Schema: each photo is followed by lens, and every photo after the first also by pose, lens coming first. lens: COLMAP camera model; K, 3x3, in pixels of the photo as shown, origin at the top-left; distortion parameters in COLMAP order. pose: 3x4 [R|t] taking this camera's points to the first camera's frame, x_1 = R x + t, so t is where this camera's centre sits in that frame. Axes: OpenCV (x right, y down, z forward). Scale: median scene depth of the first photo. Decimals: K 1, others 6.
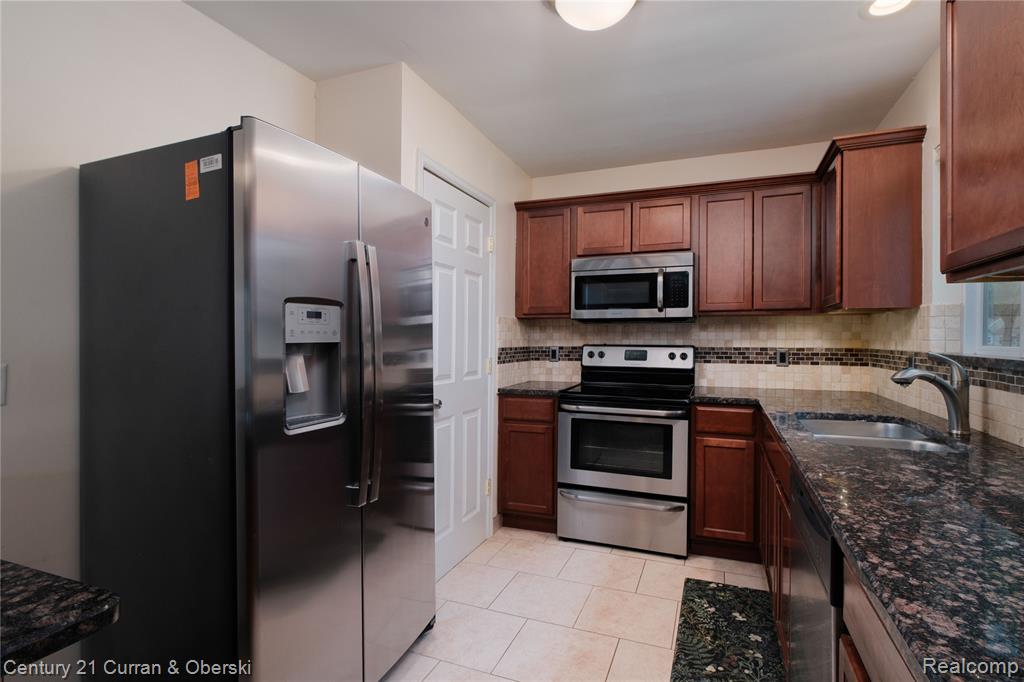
lens RADIAL K [[516.8, 0, 512.0], [0, 516.8, 341.0], [0, 0, 1]] dist [-0.001148, -0.000378]
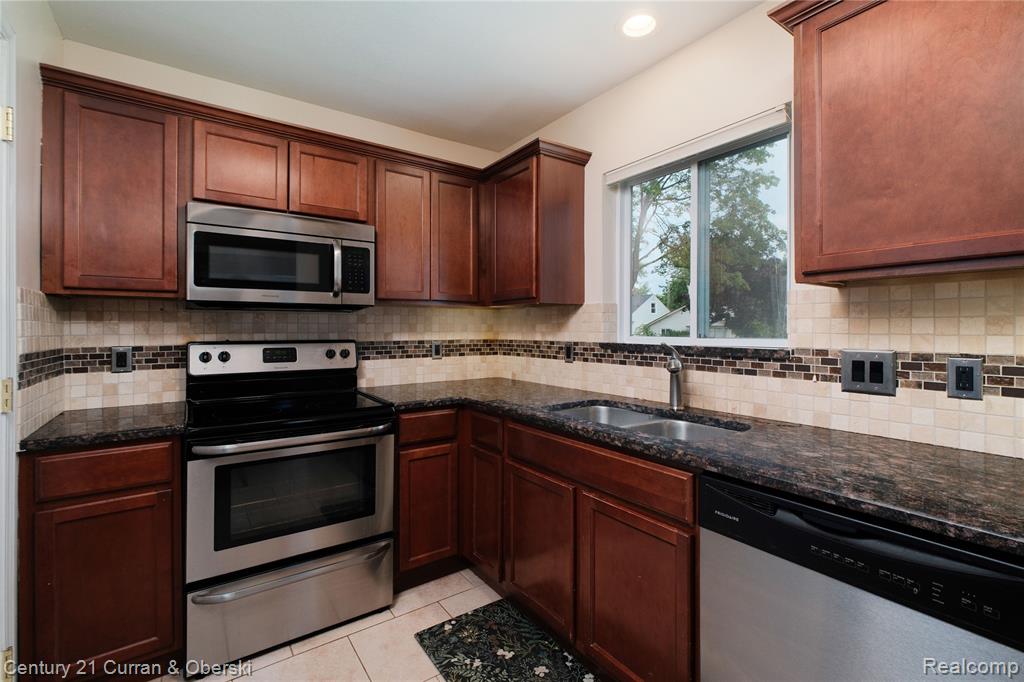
lens RADIAL K [[459.5, 0, 515.4], [0, 459.5, 332.5], [0, 0, 1]] dist [0.000012, -0.000220]
pose [[0.541209, -0.009903, 0.840830, -0.136805], [0.008351, 0.999945, 0.006401, -0.006091], [-0.840846, 0.003558, 0.541262, 0.401540]]
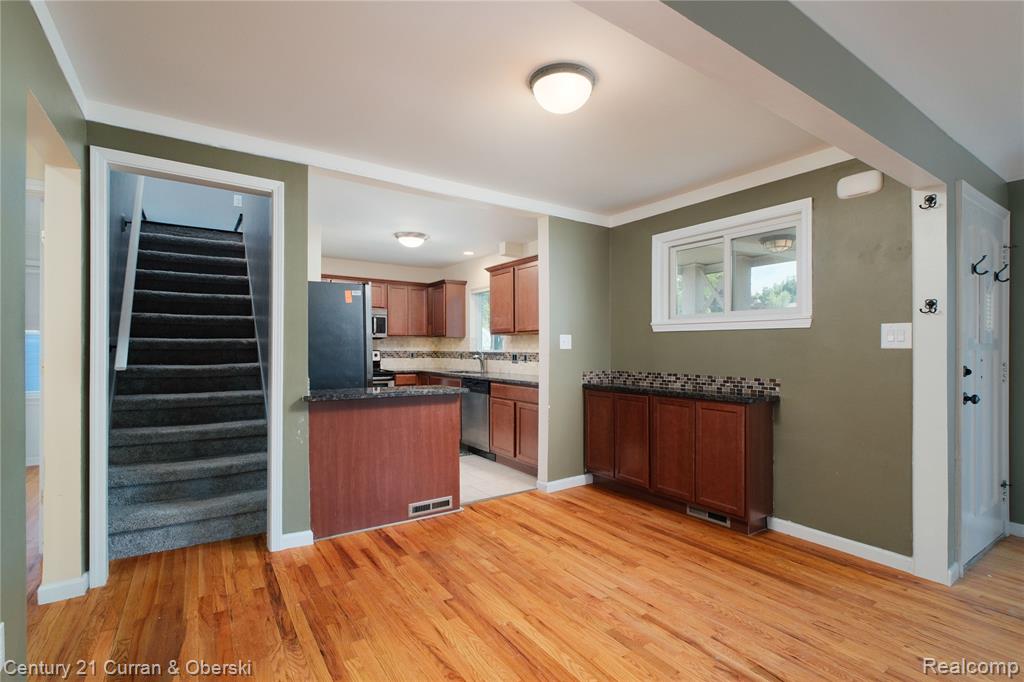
lens RADIAL K [[477.5, 0, 514.8], [0, 477.5, 349.1], [0, 0, 1]] dist [-0.003227, -0.000150]
pose [[0.557616, -0.000781, 0.830099, -1.057013], [0.001968, 0.999998, -0.000381, 0.006621], [-0.830097, 0.001846, 0.557617, -0.632993]]
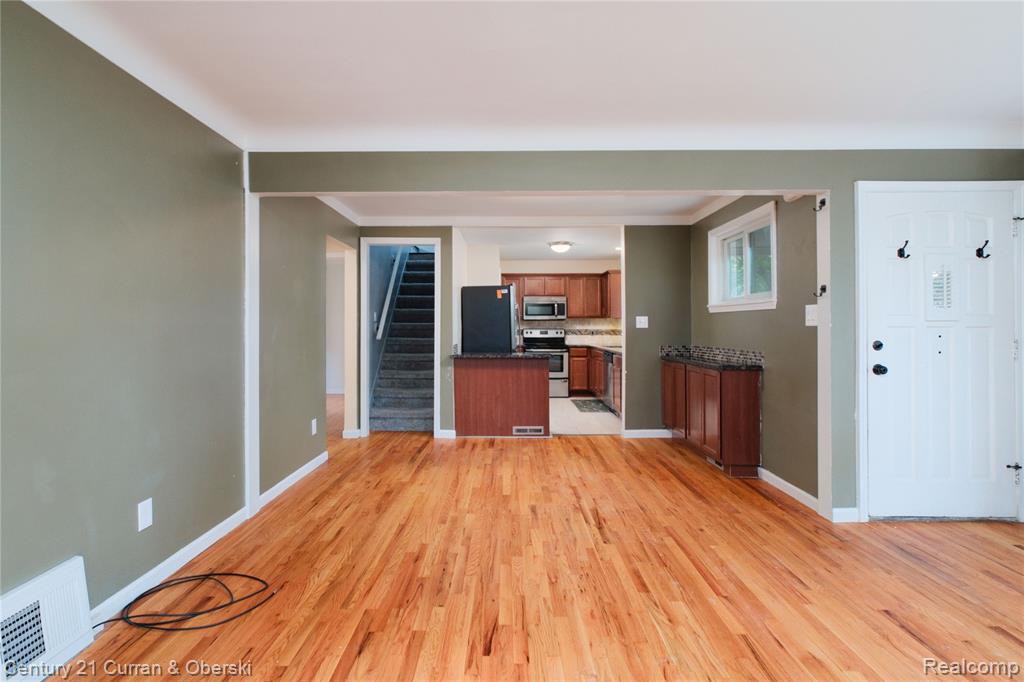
lens RADIAL K [[499.8, 0, 500.1], [0, 499.8, 326.5], [0, 0, 1]] dist [-0.003043, -0.000844]
pose [[0.932776, -0.005284, 0.360417, -0.983322], [0.007745, 0.999956, -0.005385, 0.008298], [-0.360373, 0.007815, 0.932776, -1.448804]]
